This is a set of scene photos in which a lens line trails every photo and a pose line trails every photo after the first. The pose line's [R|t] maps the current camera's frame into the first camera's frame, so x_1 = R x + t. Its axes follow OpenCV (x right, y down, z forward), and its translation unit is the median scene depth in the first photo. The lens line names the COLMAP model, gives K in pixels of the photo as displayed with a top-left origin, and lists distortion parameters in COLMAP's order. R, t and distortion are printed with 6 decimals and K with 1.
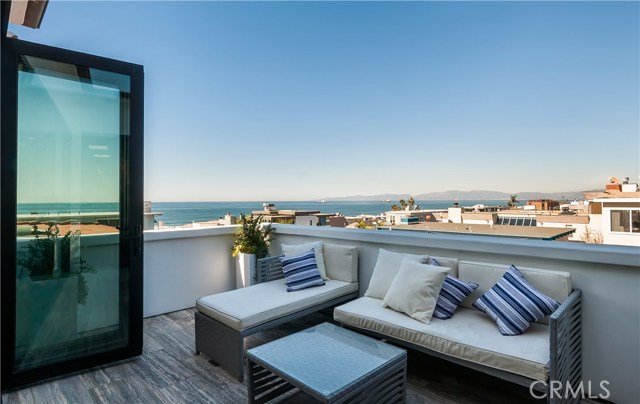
lens RADIAL K [[308.0, 0, 320.0], [0, 308.0, 202.0], [0, 0, 1]] dist [0.000557, -0.000026]
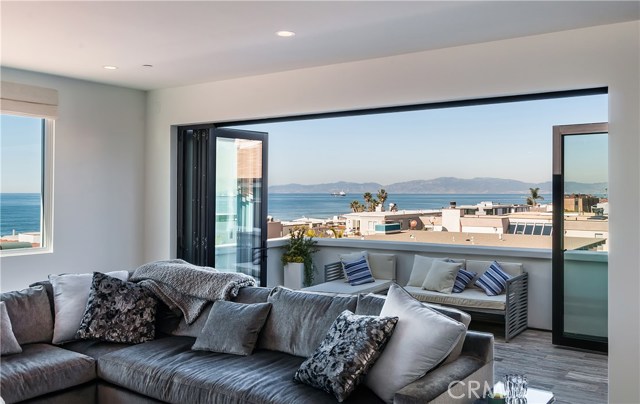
lens RADIAL K [[602.6, 0, 320.0], [0, 602.6, 202.0], [0, 0, 1]] dist [0.048834, -0.001655]
pose [[0.978640, 0.003947, 0.205541, -0.127653], [-0.008261, 0.999763, 0.020131, -0.023097], [-0.205413, -0.021399, 0.978441, -0.259693]]
